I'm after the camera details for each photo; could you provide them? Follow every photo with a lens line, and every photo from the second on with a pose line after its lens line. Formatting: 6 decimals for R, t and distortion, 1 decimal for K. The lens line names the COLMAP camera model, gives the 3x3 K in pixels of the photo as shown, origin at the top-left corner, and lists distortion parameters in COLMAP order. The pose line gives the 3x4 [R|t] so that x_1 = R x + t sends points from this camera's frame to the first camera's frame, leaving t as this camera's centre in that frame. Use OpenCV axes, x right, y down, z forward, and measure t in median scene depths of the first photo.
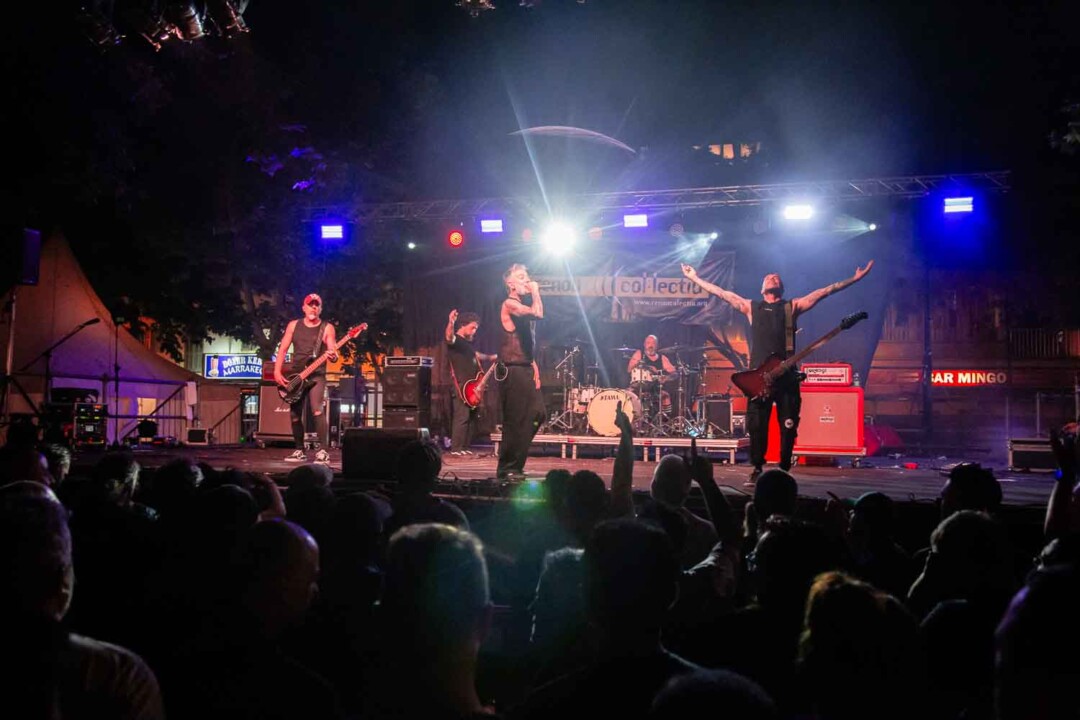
lens RADIAL K [[999.6, 0, 491.1], [0, 999.6, 364.9], [0, 0, 1]] dist [-0.001905, -0.005028]
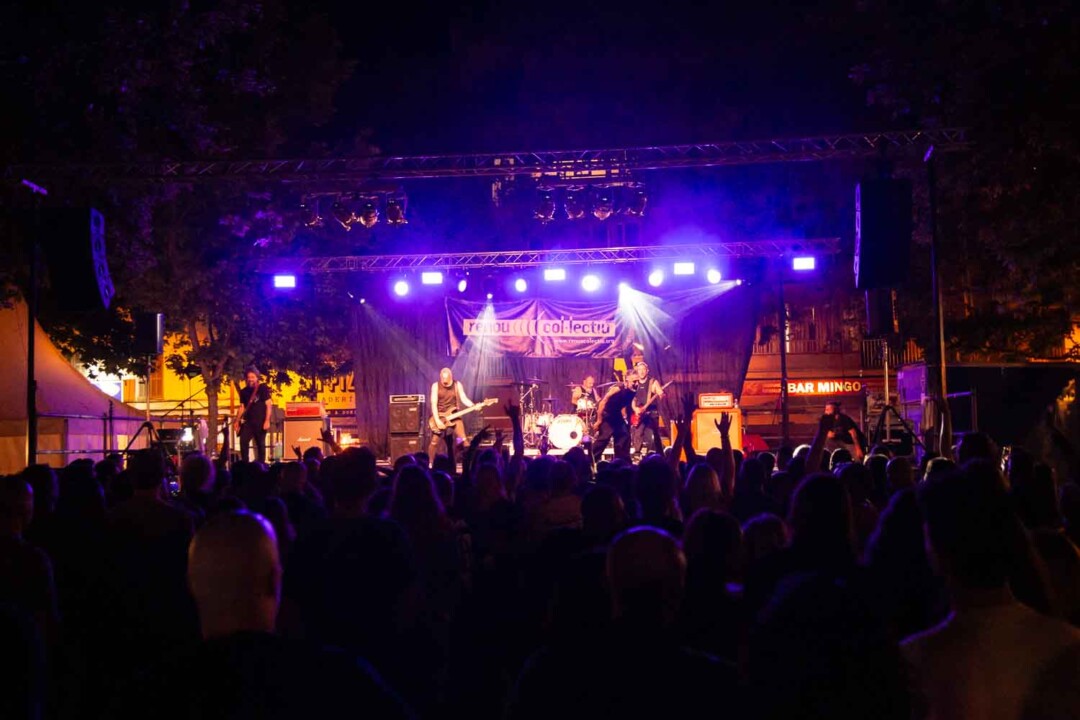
lens RADIAL K [[1240.2, 0, 540.0], [0, 1240.2, 360.0], [0, 0, 1]] dist [-0.007886, -0.006773]
pose [[0.978473, -0.024921, 0.204864, -0.183166], [0.027491, 0.999575, -0.009705, -0.025121], [-0.204535, 0.015128, 0.978742, -0.470202]]
